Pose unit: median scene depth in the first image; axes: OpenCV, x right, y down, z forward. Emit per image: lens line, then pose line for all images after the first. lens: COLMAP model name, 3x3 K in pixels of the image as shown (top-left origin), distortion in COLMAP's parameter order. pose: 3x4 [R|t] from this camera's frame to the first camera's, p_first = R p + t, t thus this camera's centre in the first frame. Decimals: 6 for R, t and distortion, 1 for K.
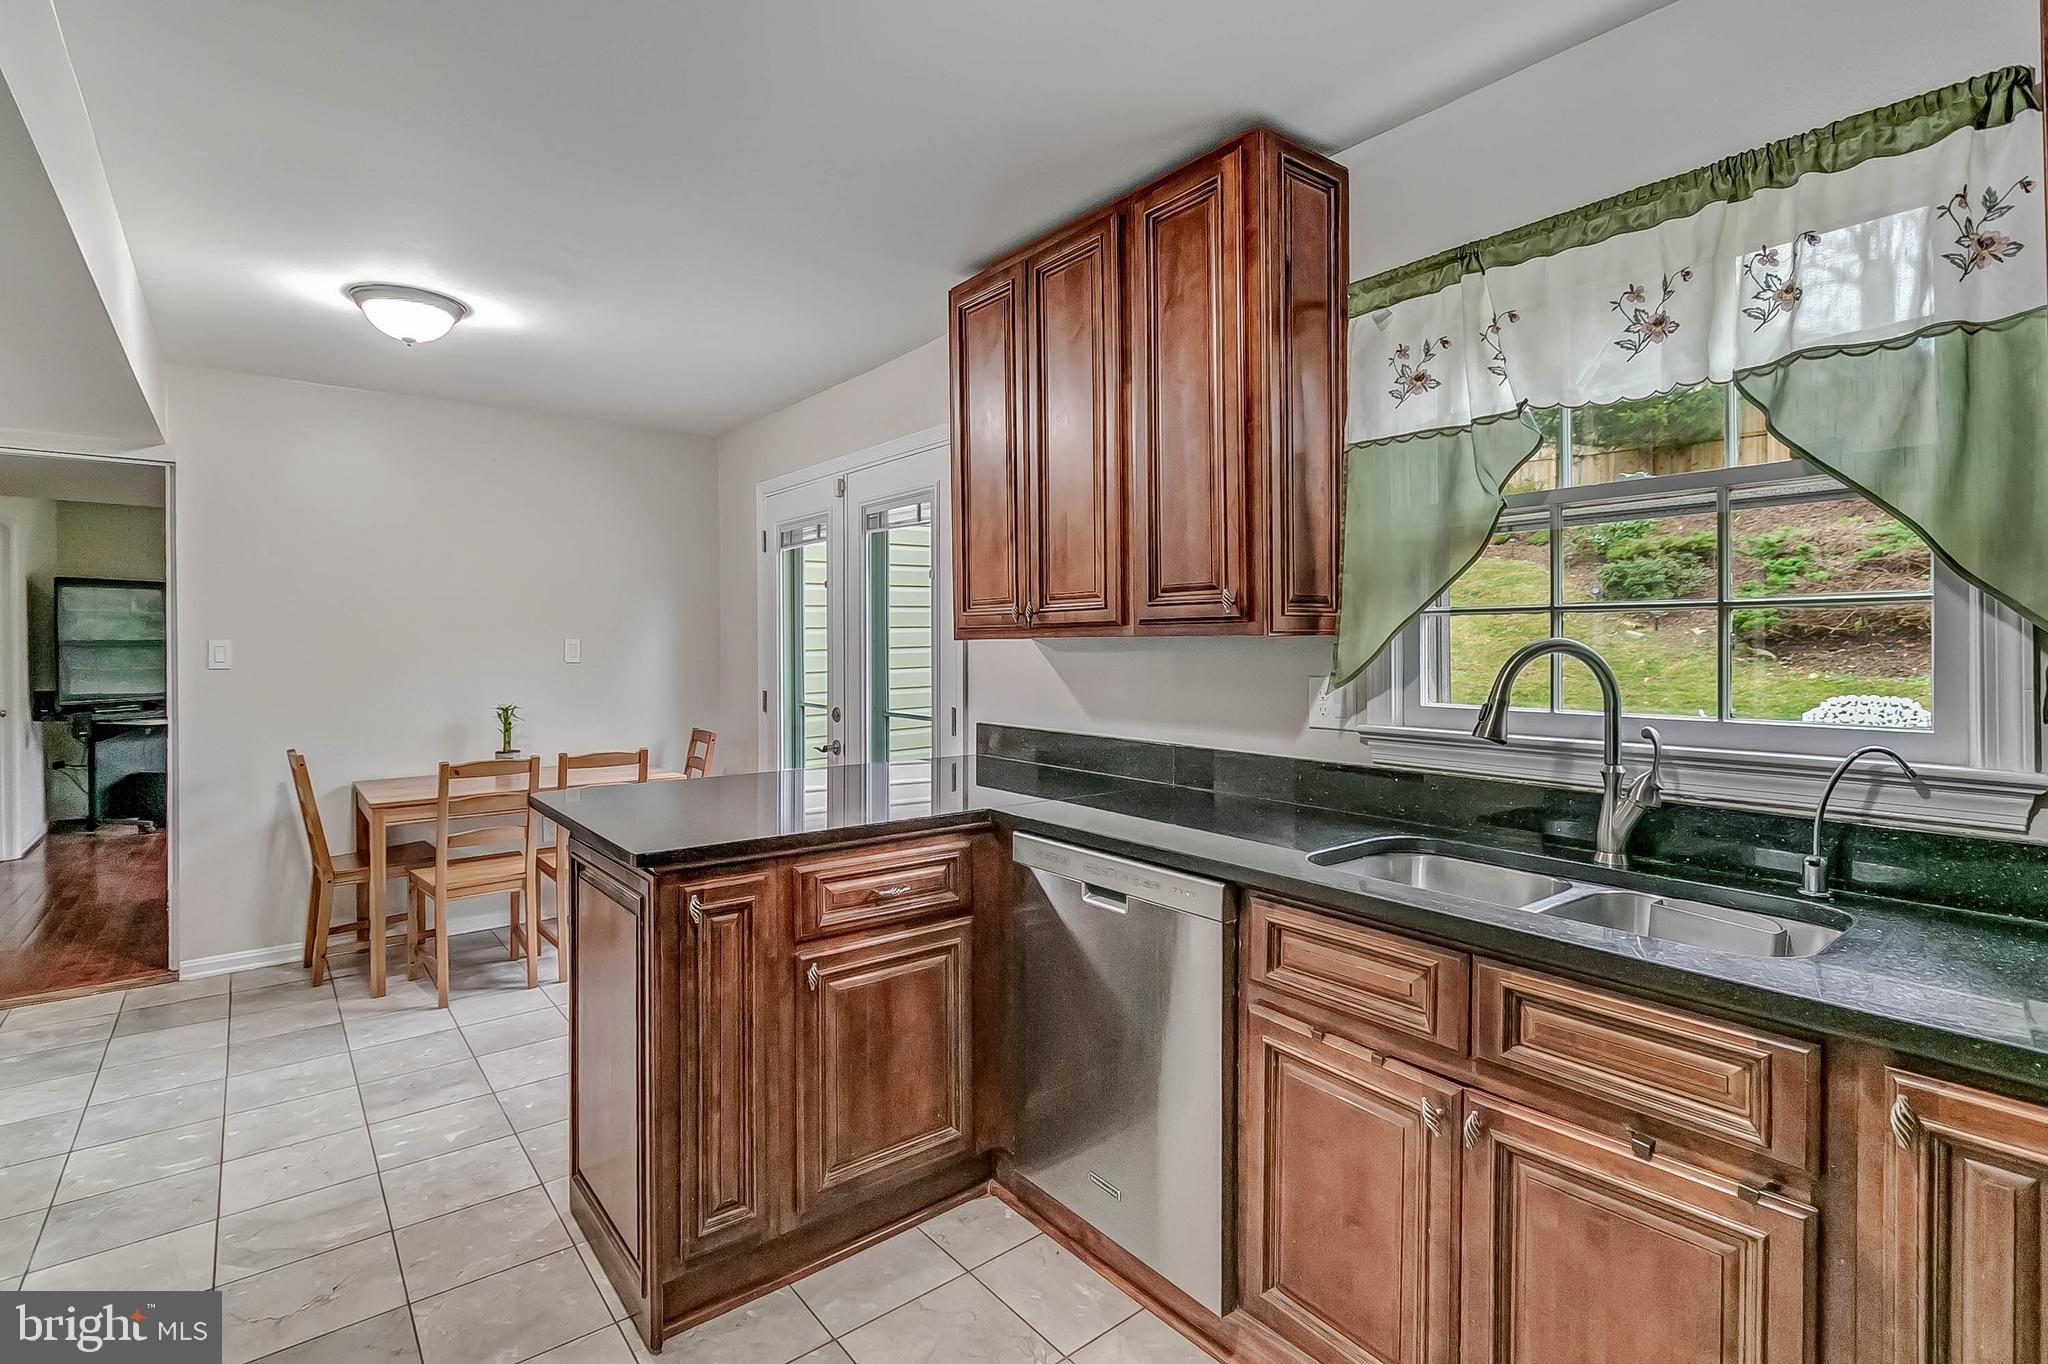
lens RADIAL K [[950.0, 0, 1032.8], [0, 950.0, 655.8], [0, 0, 1]] dist [0.000576, -0.001245]
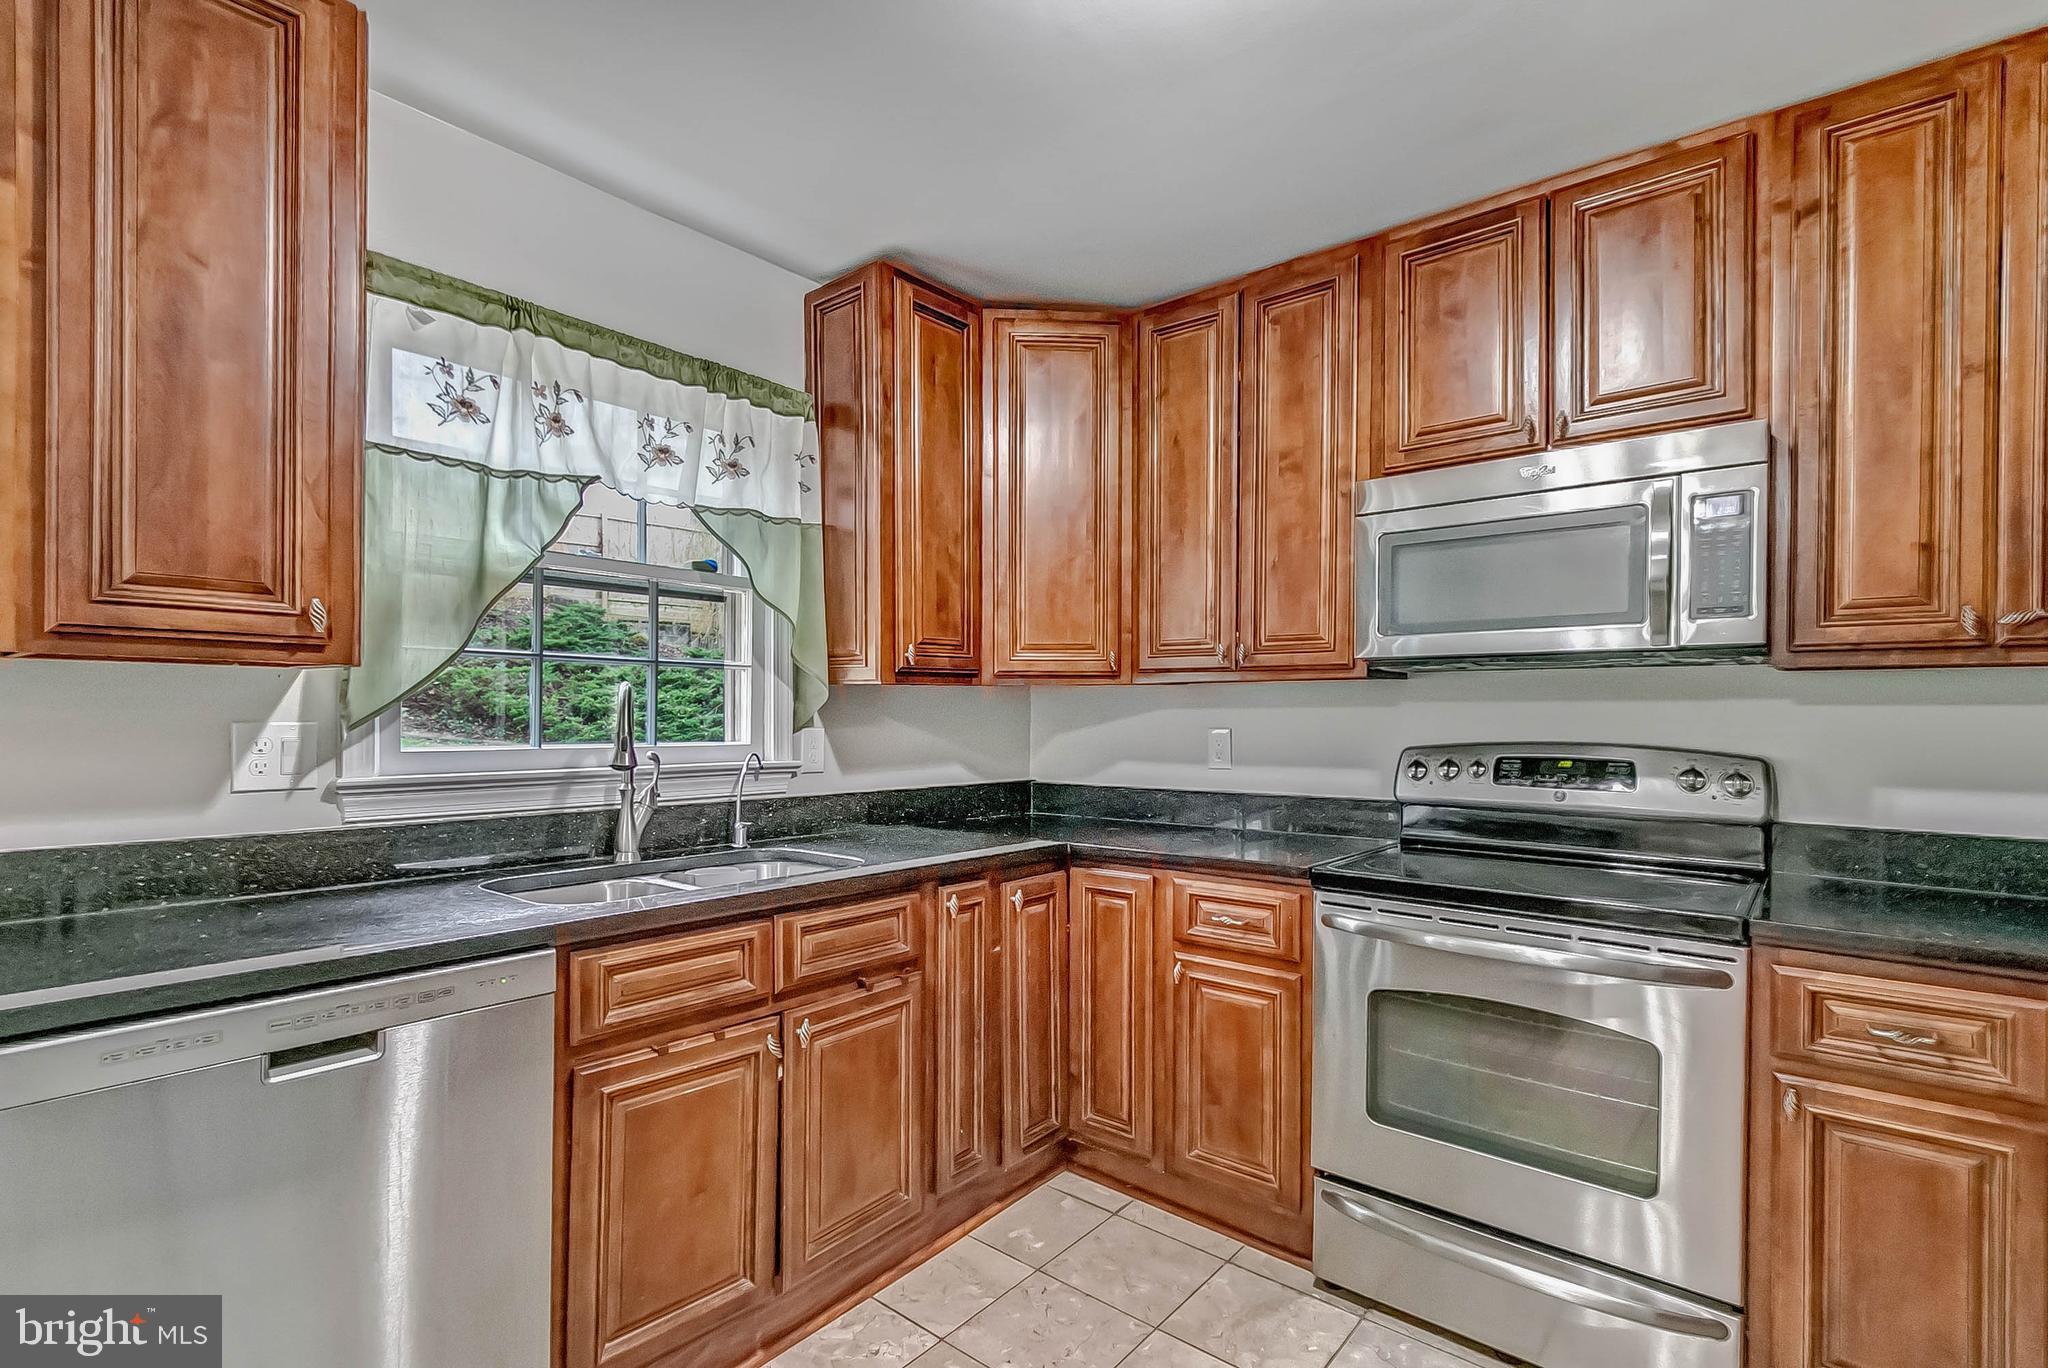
lens RADIAL K [[950.0, 0, 1005.7], [0, 950.0, 723.8], [0, 0, 1]] dist [0.000576, -0.001245]
pose [[-0.185650, -0.008203, 0.982582, -0.481124], [0.005285, 0.999942, 0.009346, 0.017187], [-0.982602, 0.006928, -0.185596, 0.488451]]
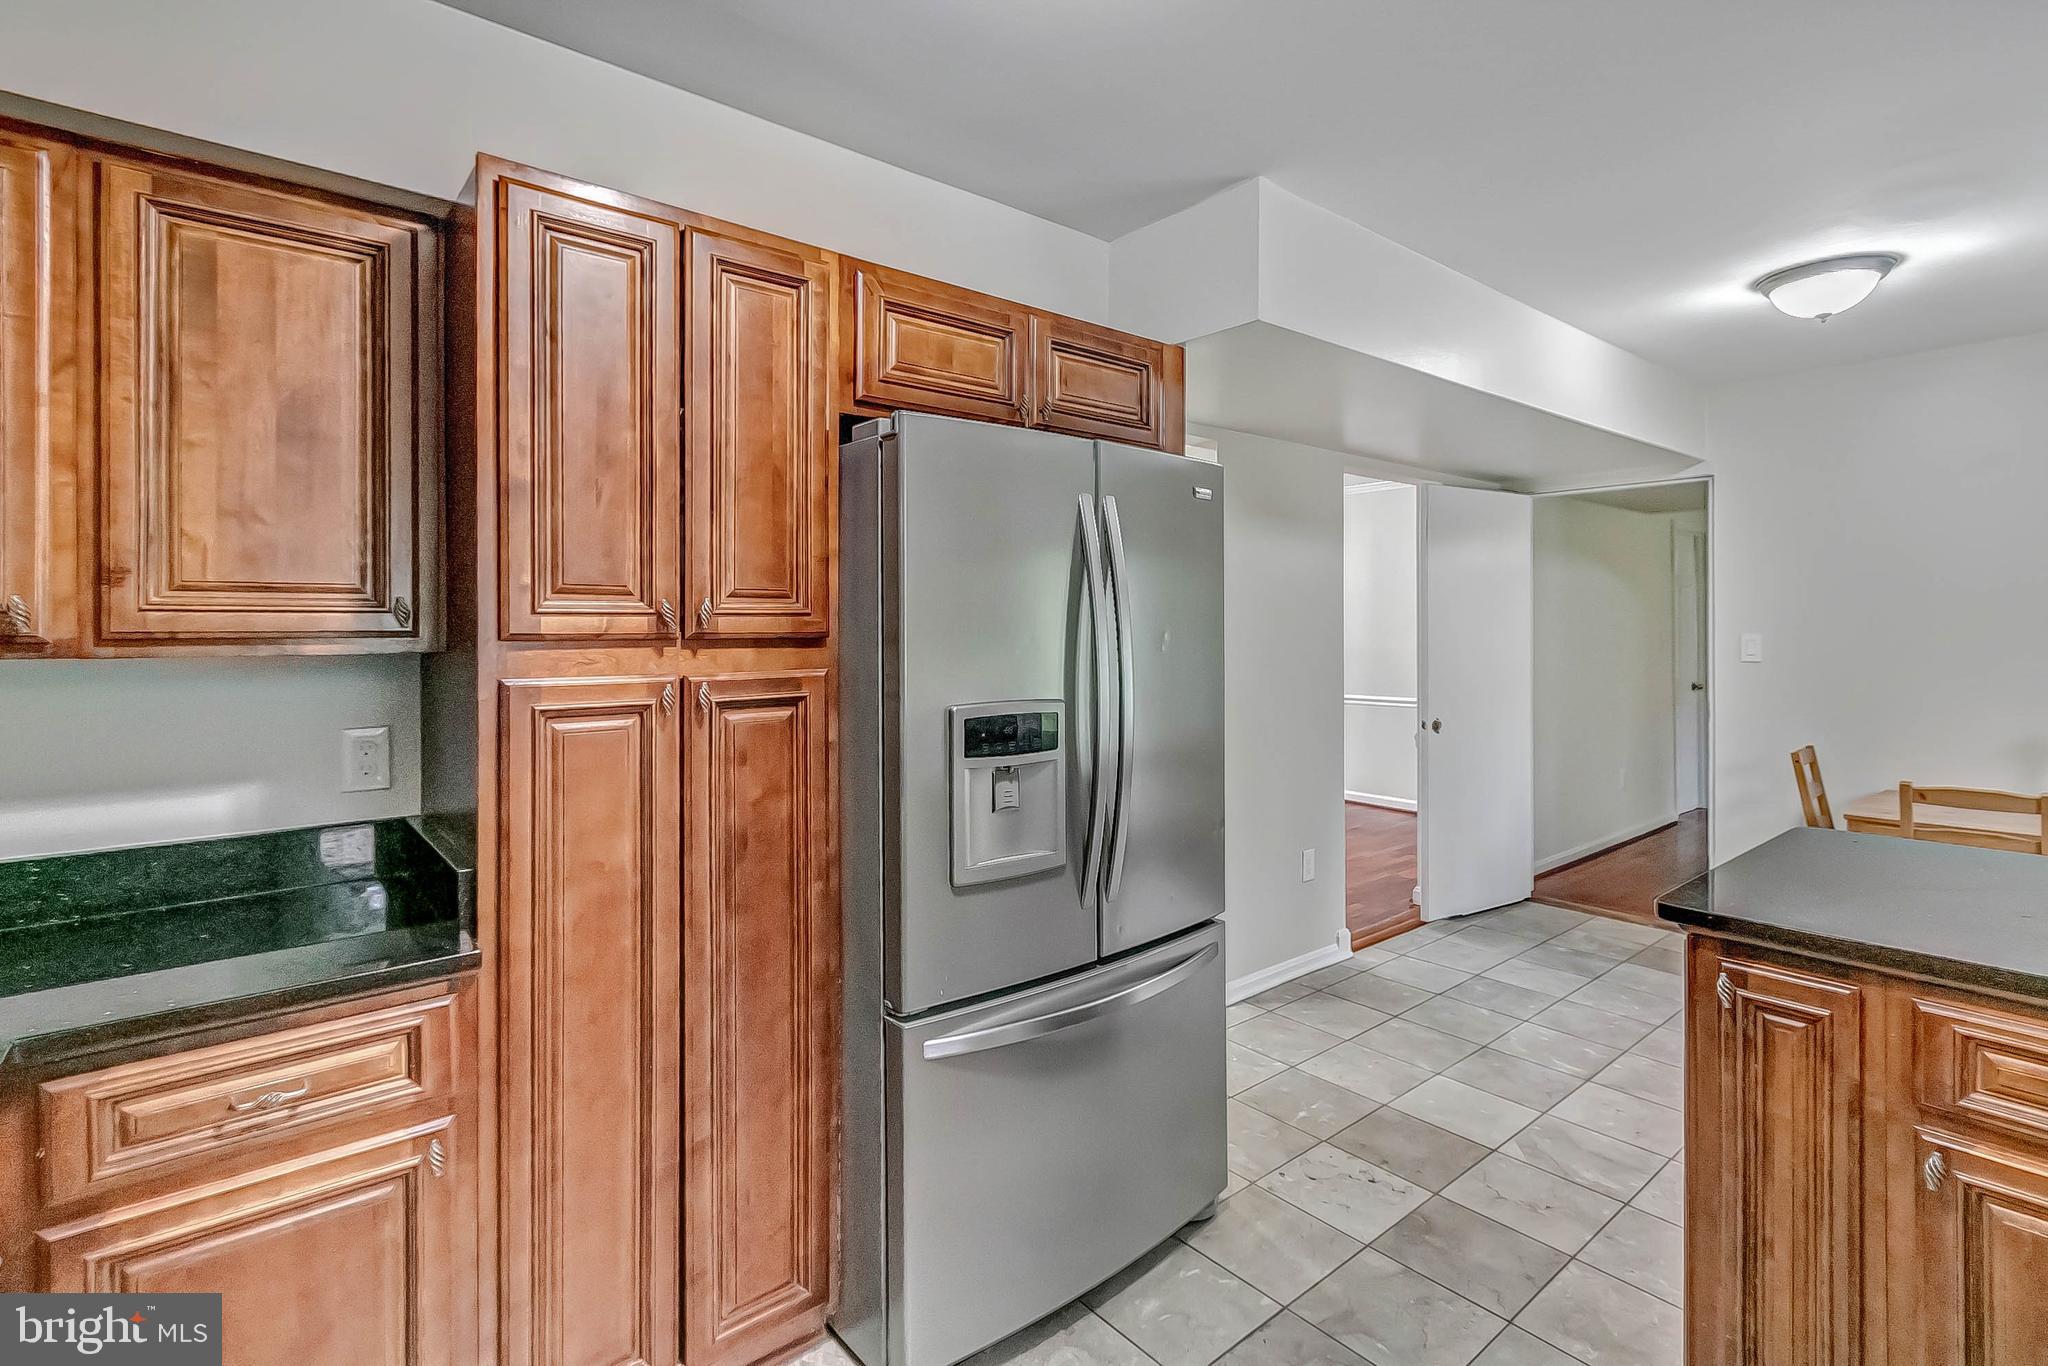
lens RADIAL K [[950.0, 0, 1003.2], [0, 950.0, 633.6], [0, 0, 1]] dist [0.000576, -0.001245]
pose [[-0.003851, 0.007261, -0.999966, 0.324061], [-0.003838, 0.999966, 0.007276, -0.033541], [0.999985, 0.003866, -0.003823, 0.252086]]
